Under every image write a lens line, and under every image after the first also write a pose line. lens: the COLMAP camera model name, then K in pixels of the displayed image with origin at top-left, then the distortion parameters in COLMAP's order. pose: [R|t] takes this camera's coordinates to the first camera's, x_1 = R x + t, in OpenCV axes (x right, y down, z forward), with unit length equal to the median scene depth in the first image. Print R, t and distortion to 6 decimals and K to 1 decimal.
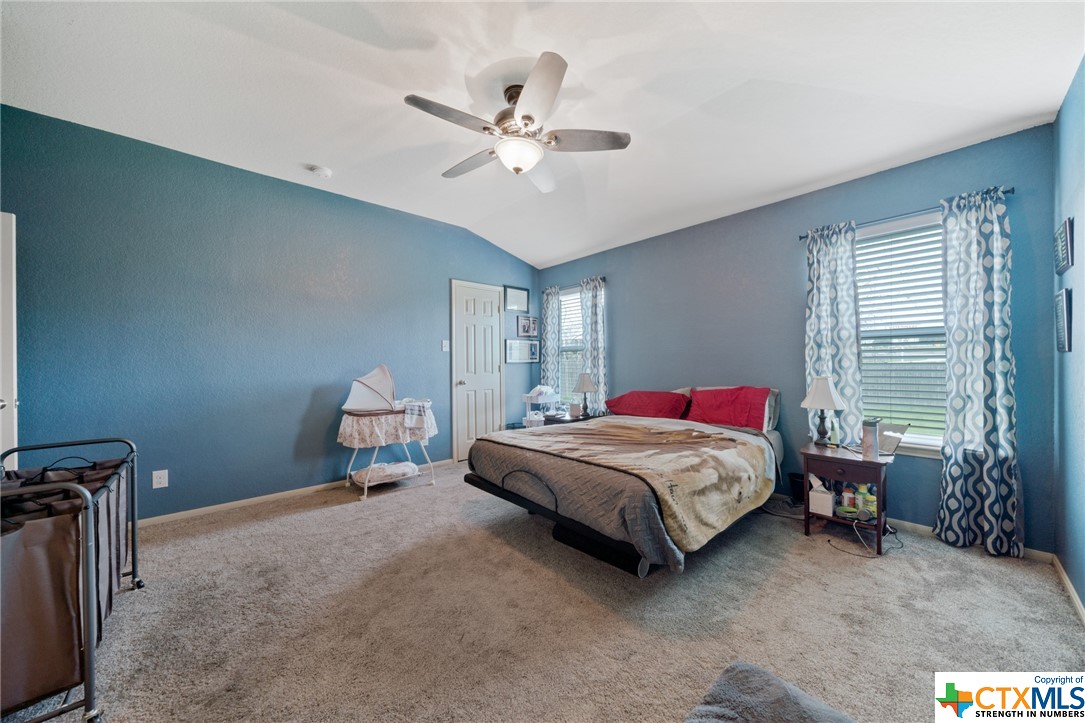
lens RADIAL K [[373.3, 0, 542.5], [0, 373.3, 361.5], [0, 0, 1]] dist [-0.000197, 0.000004]
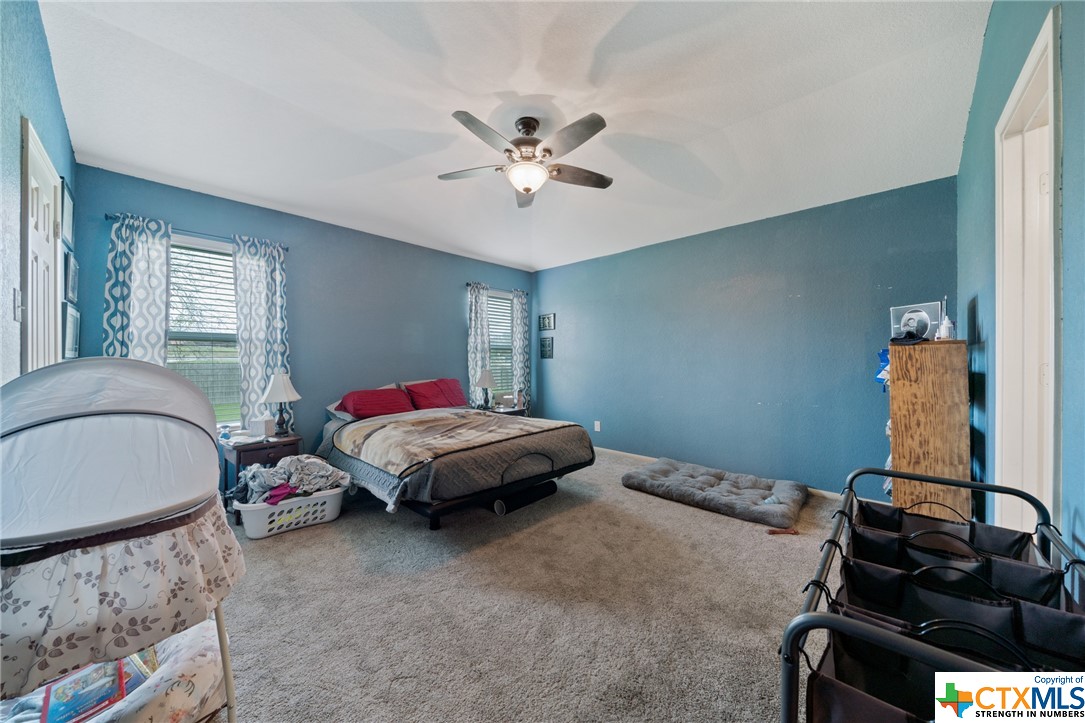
lens RADIAL K [[367.6, 0, 542.5], [0, 367.6, 361.5], [0, 0, 1]] dist [-0.032527, -0.000004]
pose [[-0.088291, 0.008916, 0.996055, -0.991080], [-0.003095, 0.999953, -0.009226, 0.016431], [-0.996090, -0.003897, -0.088259, 0.893096]]
